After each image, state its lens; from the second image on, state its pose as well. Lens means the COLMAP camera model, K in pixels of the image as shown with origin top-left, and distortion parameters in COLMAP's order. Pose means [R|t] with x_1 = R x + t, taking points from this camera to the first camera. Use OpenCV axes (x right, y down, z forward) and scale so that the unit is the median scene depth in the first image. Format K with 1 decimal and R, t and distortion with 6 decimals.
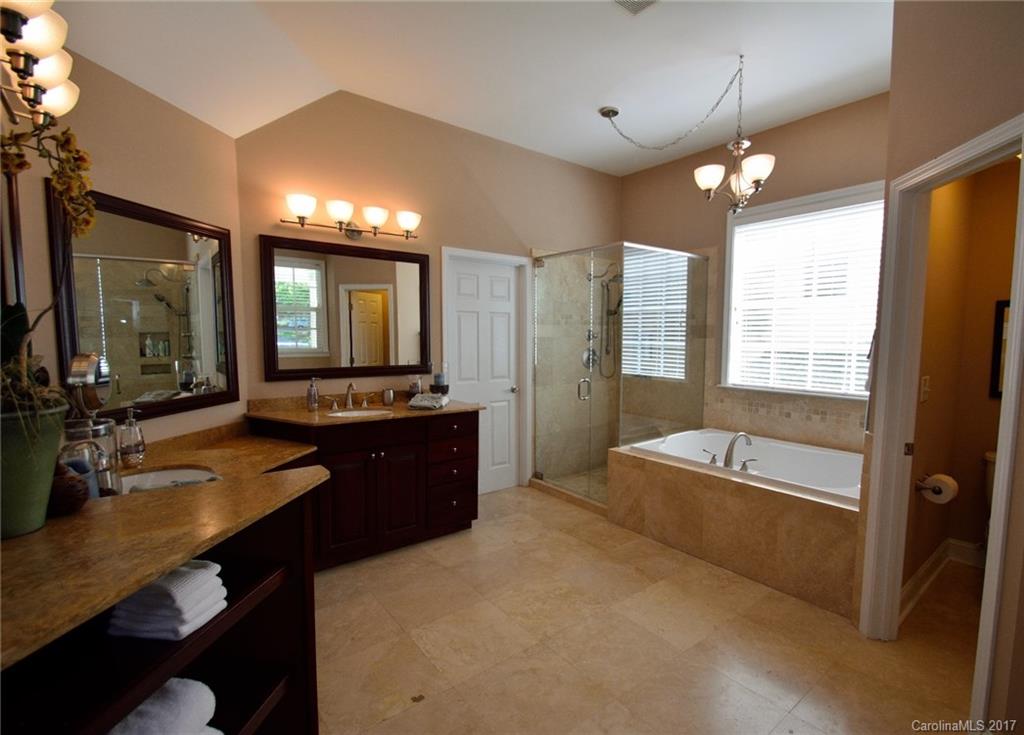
lens RADIAL K [[480.1, 0, 549.0], [0, 480.1, 369.8], [0, 0, 1]] dist [0.016308, 0.000177]
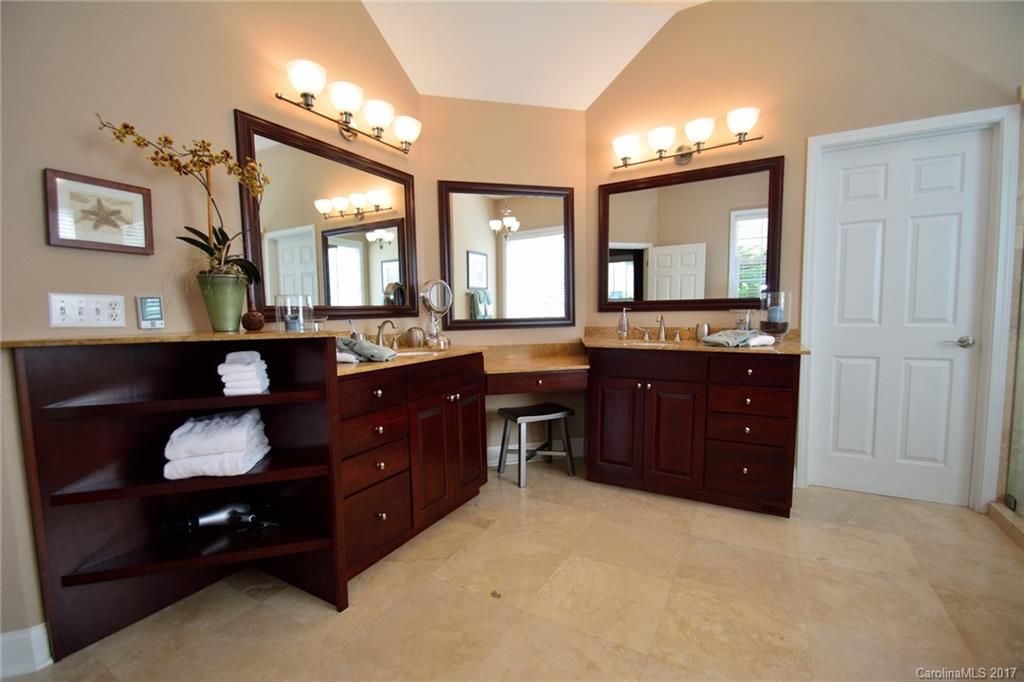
lens RADIAL K [[448.4, 0, 501.7], [0, 448.4, 348.7], [0, 0, 1]] dist [0.010698, -0.014788]
pose [[0.340845, 0.061430, -0.938110, 0.321196], [-0.045652, 0.997767, 0.048750, 0.063233], [0.939011, 0.026211, 0.342888, 0.368206]]
